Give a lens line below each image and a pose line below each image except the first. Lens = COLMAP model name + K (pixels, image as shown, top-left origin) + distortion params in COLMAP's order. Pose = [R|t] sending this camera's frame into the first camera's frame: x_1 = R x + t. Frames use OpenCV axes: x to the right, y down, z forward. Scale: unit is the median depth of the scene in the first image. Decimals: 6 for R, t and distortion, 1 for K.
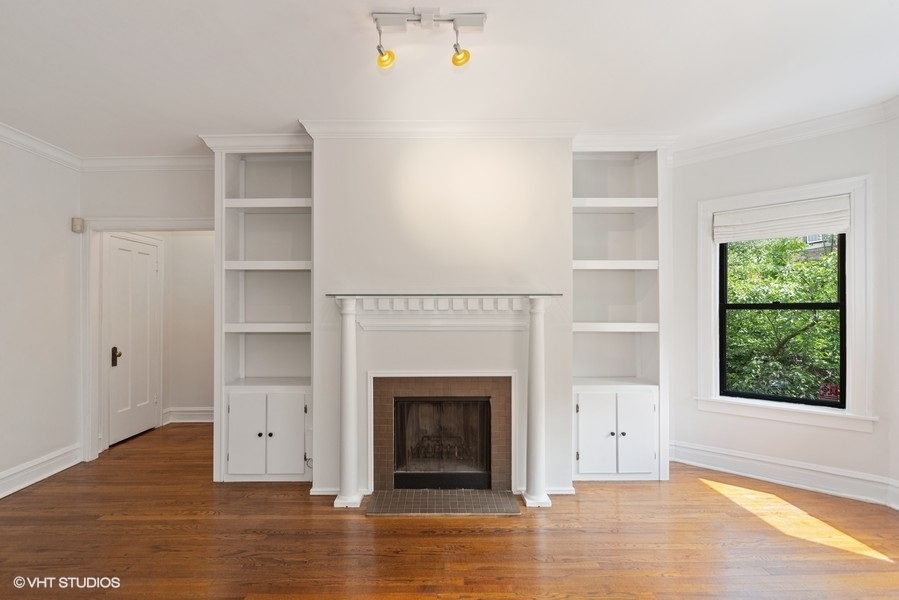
lens RADIAL K [[414.6, 0, 450.9], [0, 414.6, 308.7], [0, 0, 1]] dist [0.001818, -0.000235]
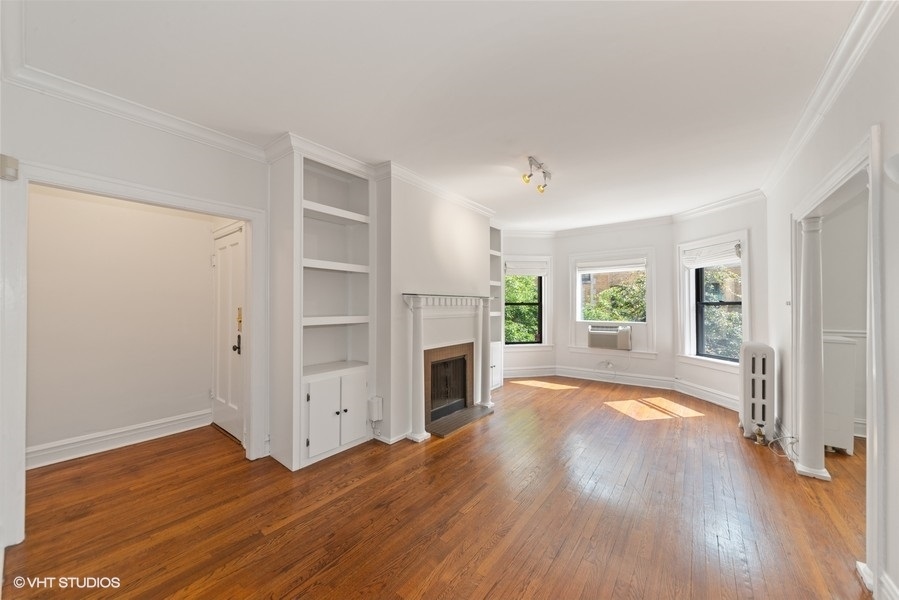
lens RADIAL K [[301.7, 0, 461.0], [0, 301.7, 304.4], [0, 0, 1]] dist [0.000084, -0.000003]
pose [[0.630196, 0.005451, 0.776417, -0.905539], [-0.000038, 0.999976, -0.006989, 0.008900], [-0.776436, 0.004375, 0.630180, 0.208634]]
